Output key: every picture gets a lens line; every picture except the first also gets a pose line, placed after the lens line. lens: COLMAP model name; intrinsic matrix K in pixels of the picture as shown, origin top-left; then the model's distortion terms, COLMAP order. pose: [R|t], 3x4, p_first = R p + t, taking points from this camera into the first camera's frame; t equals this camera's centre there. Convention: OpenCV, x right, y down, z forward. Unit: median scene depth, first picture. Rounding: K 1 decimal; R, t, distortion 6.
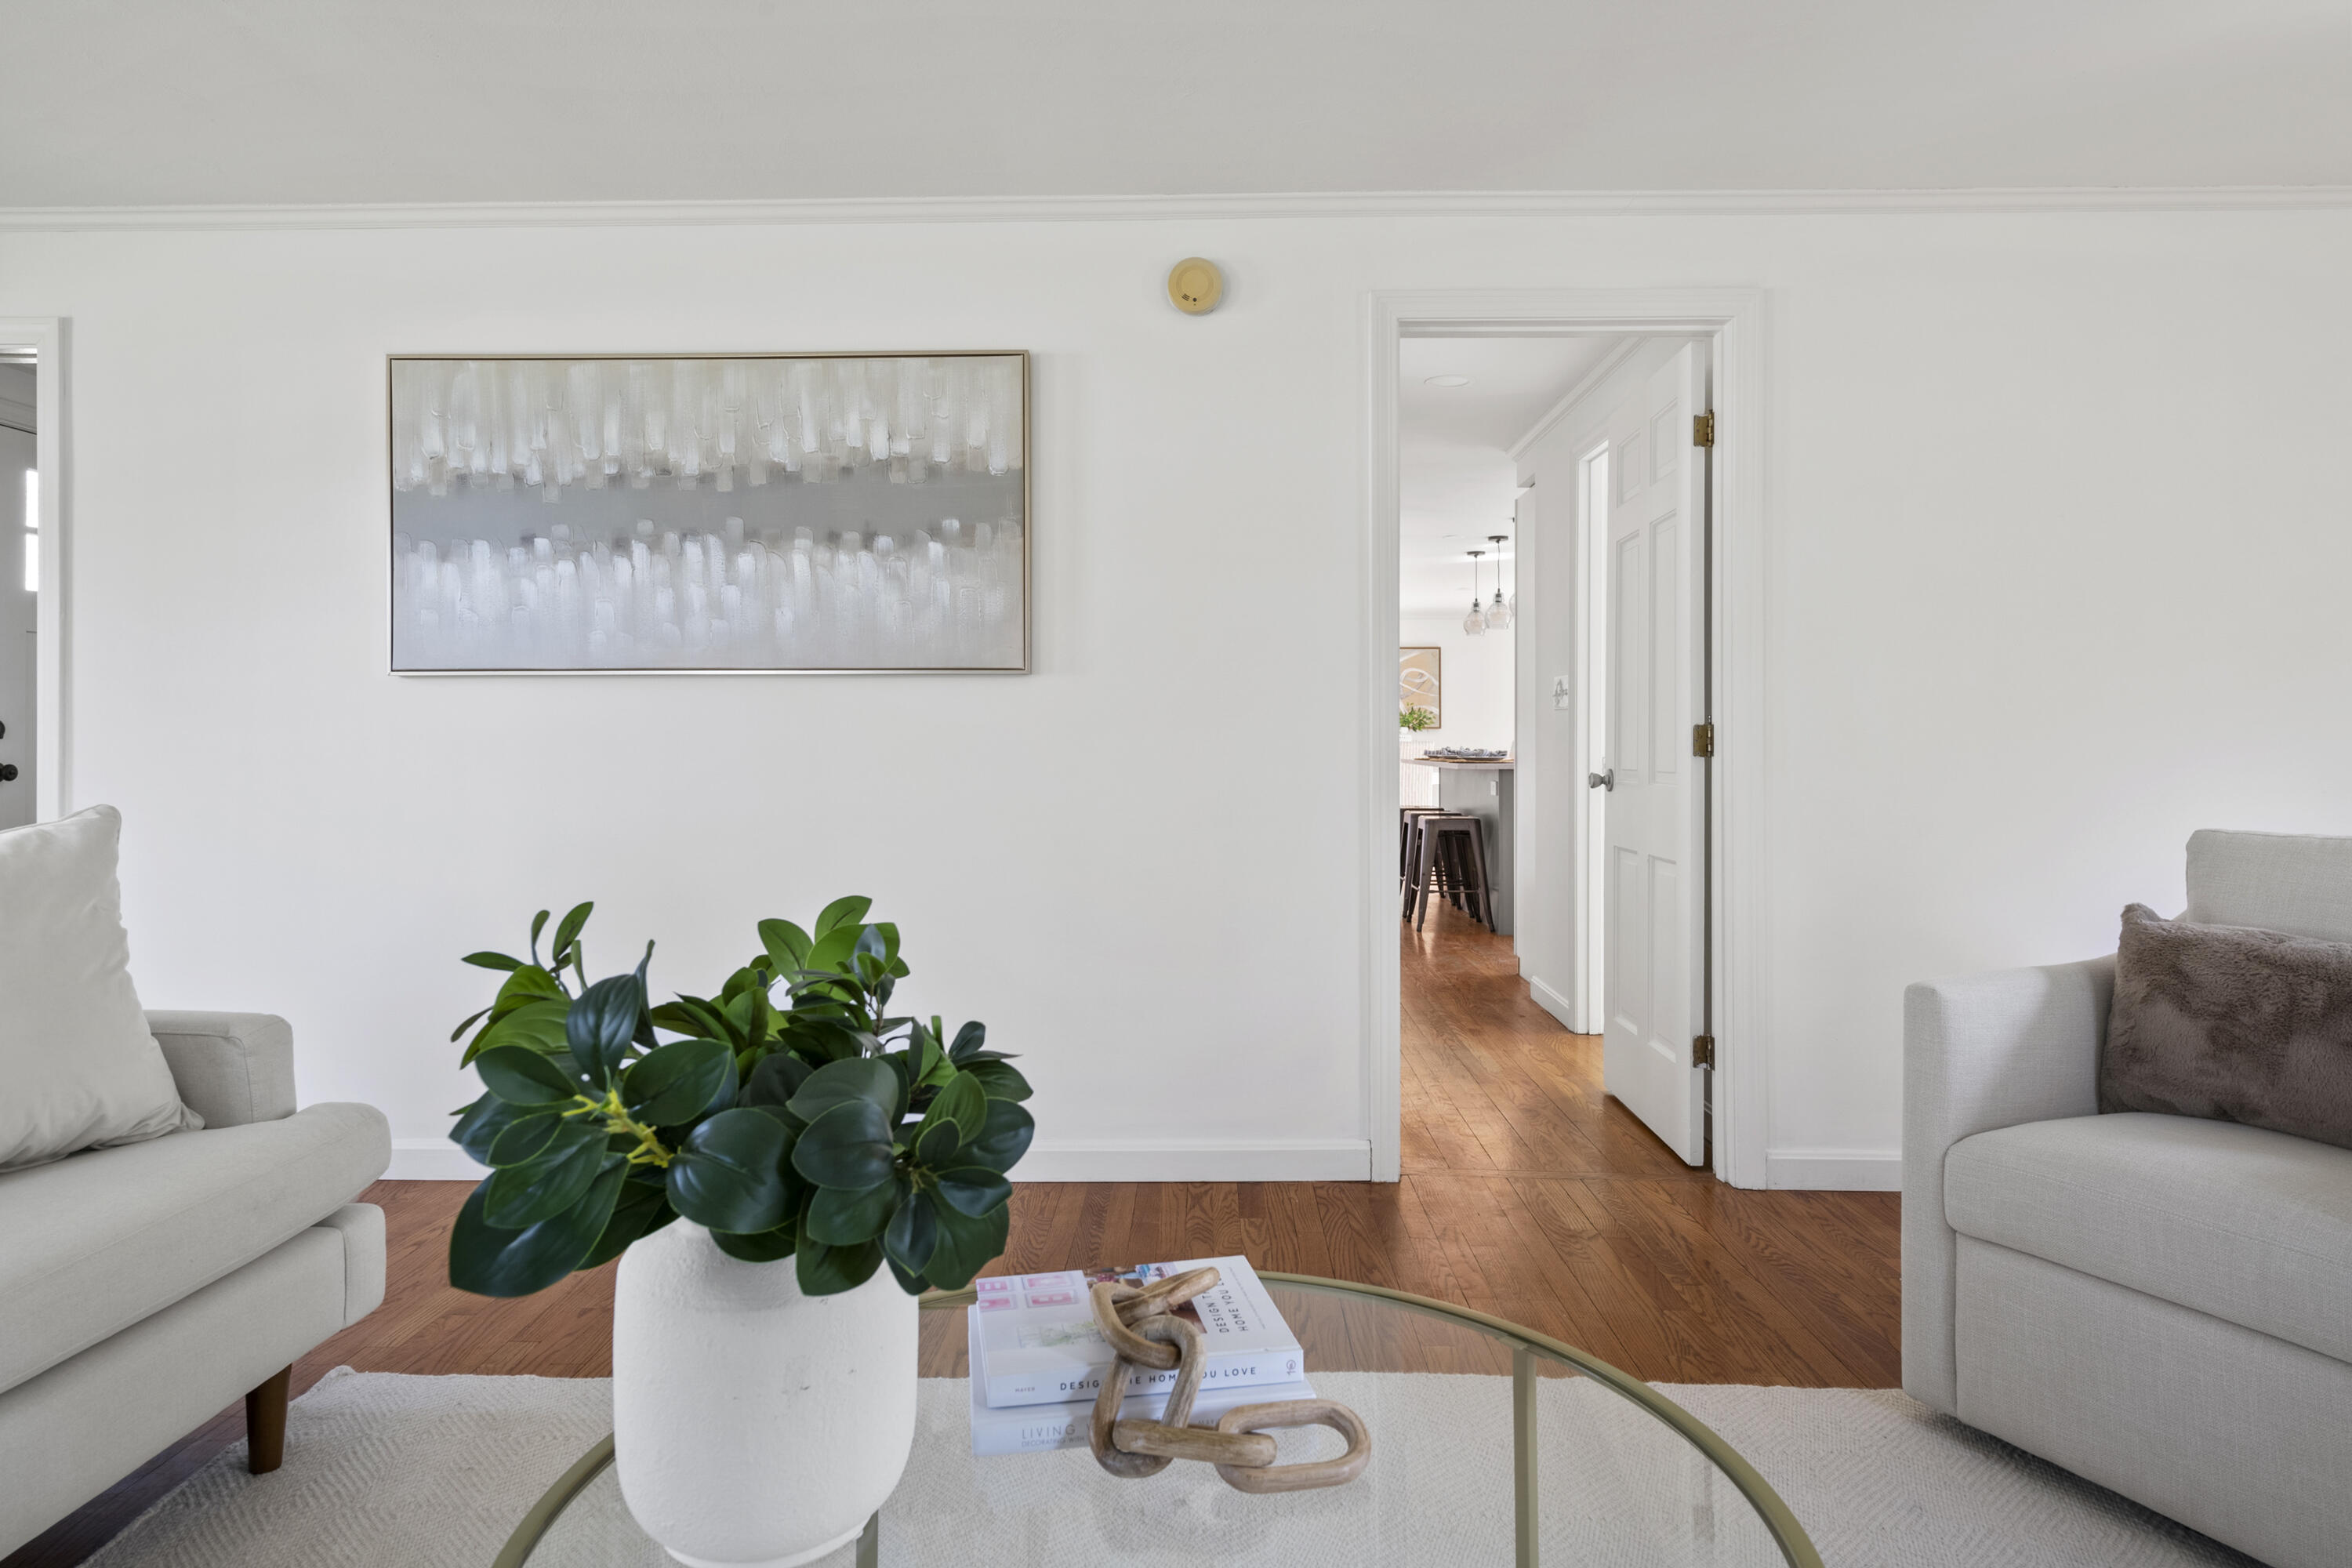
lens RADIAL K [[1349.5, 0, 1176.0], [0, 1349.5, 784.0], [0, 0, 1]] dist [0.001474, 0.001283]
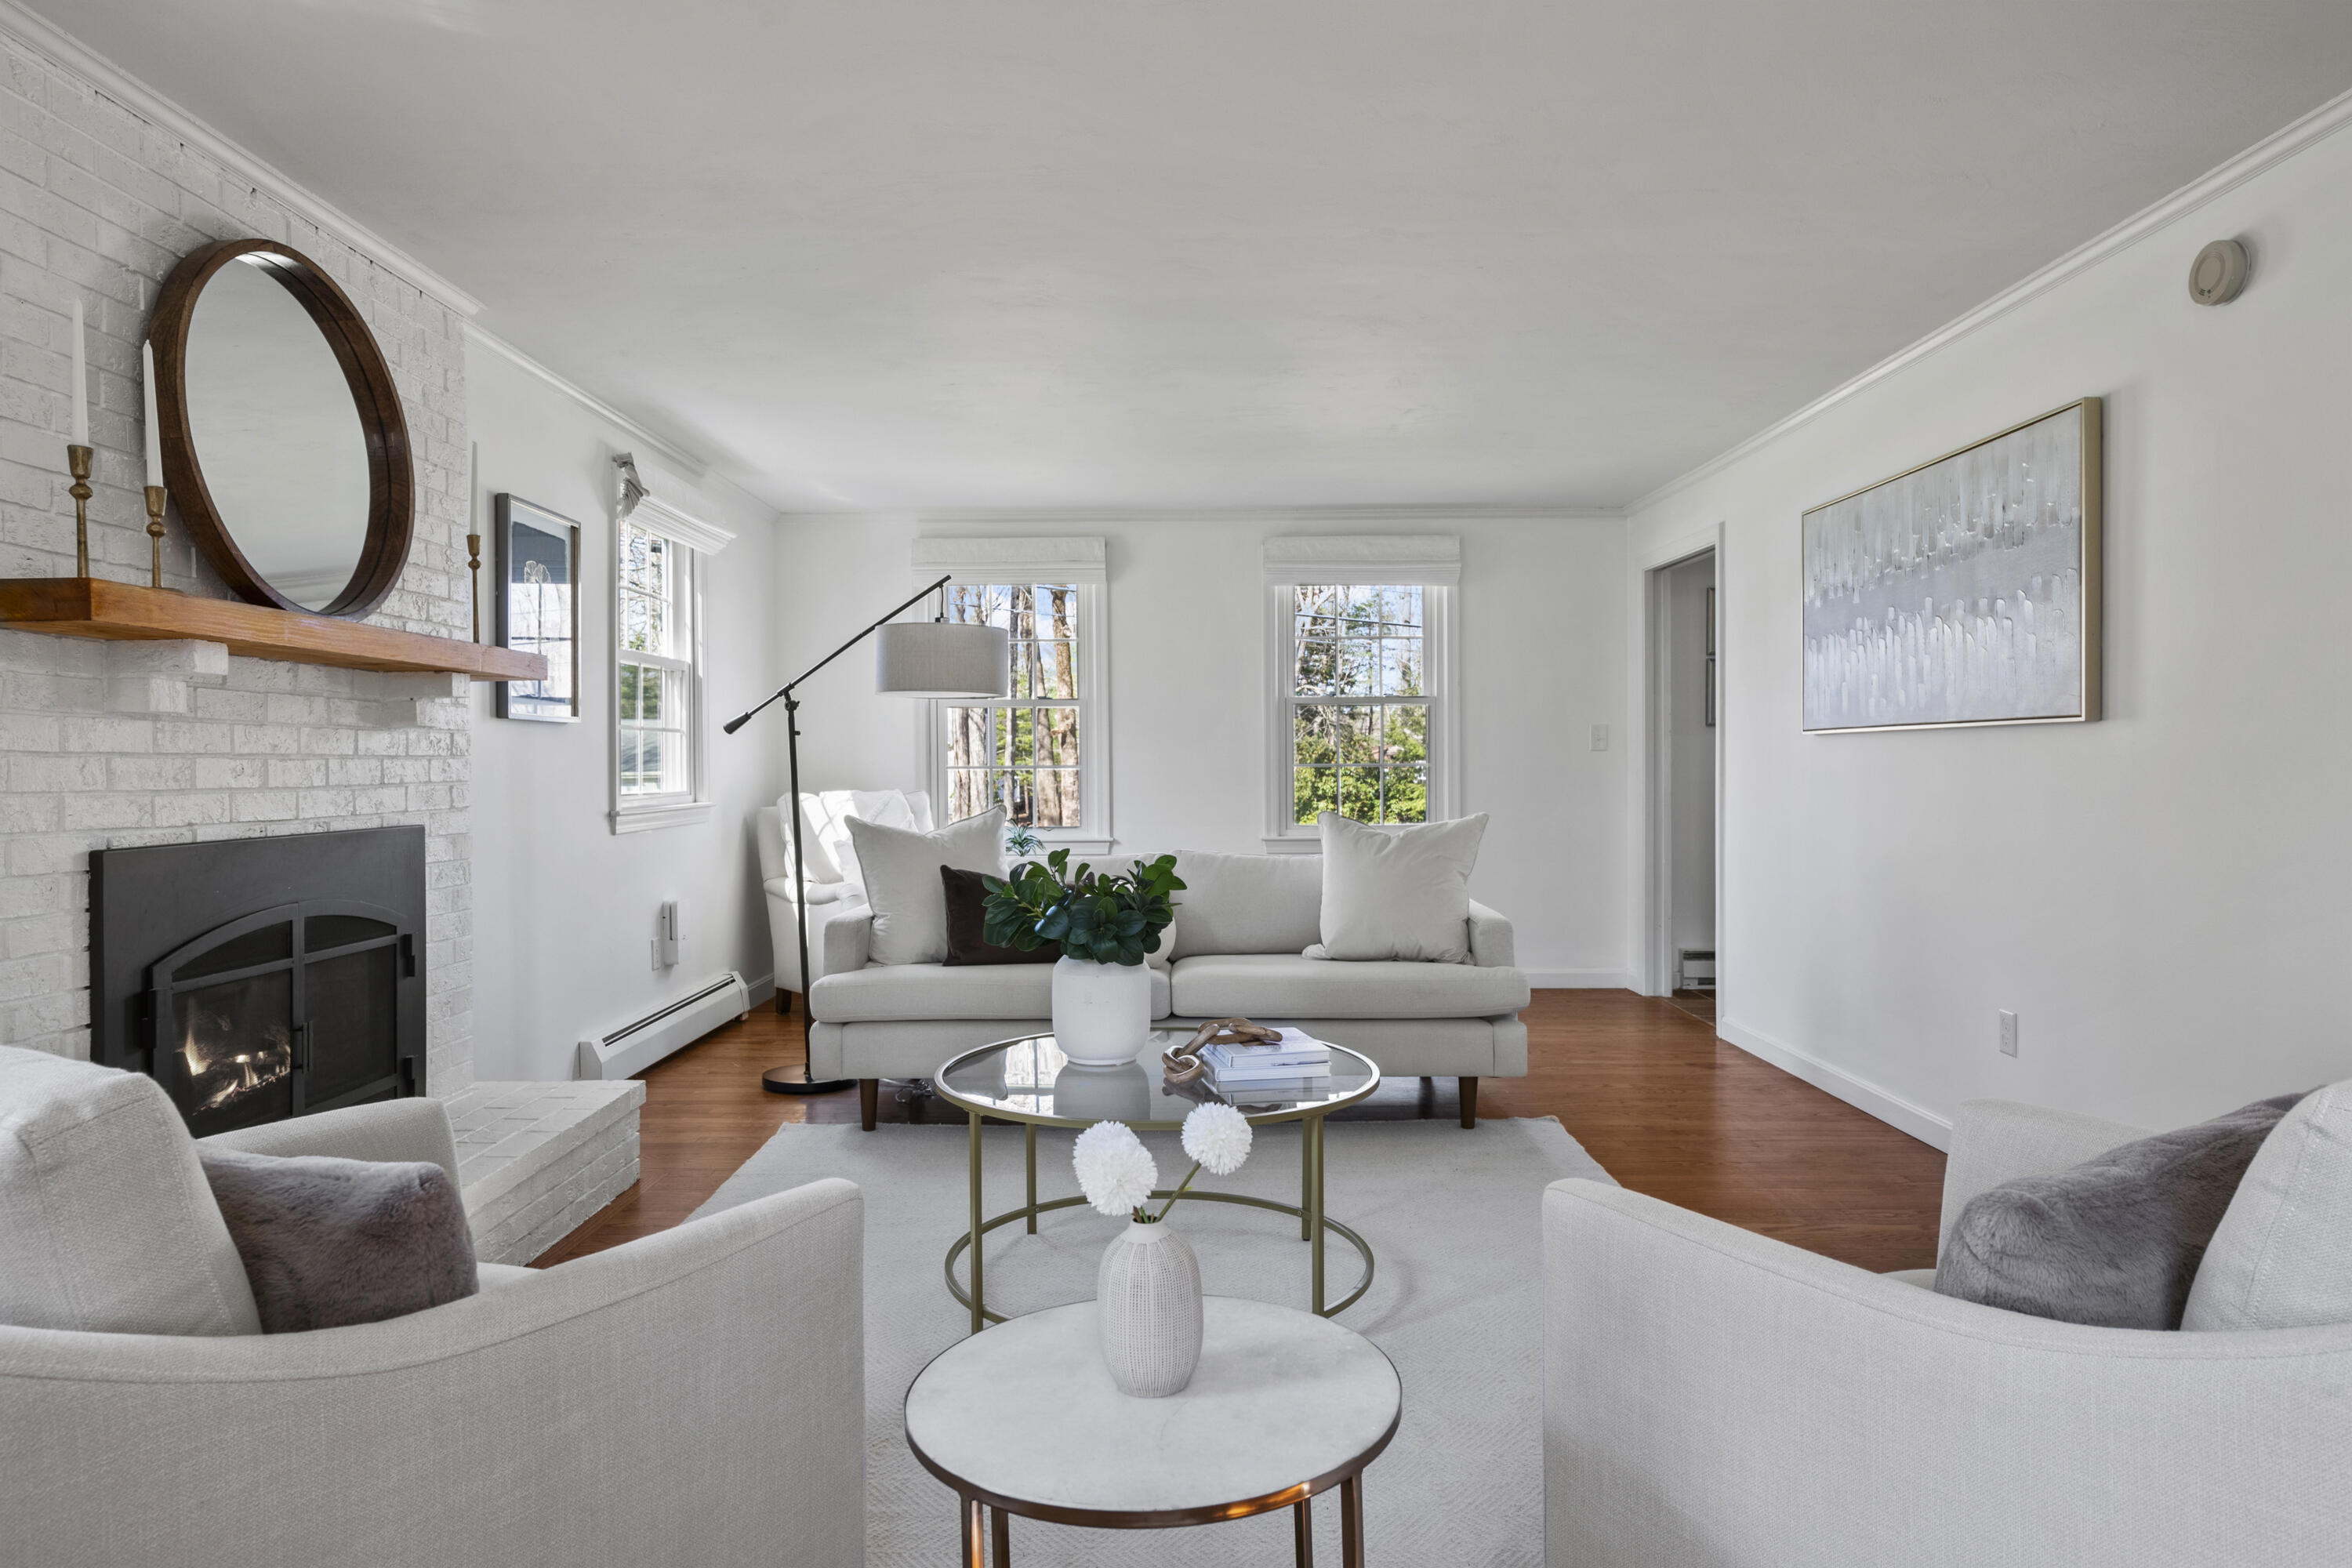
lens RADIAL K [[1349.0, 0, 1176.0], [0, 1349.0, 784.0], [0, 0, 1]] dist [0.002340, 0.000644]
pose [[0.000158, 0.016586, -0.999862, 0.896928], [-0.020559, 0.999651, 0.016579, -0.036923], [0.999789, 0.020553, 0.000499, 0.326708]]
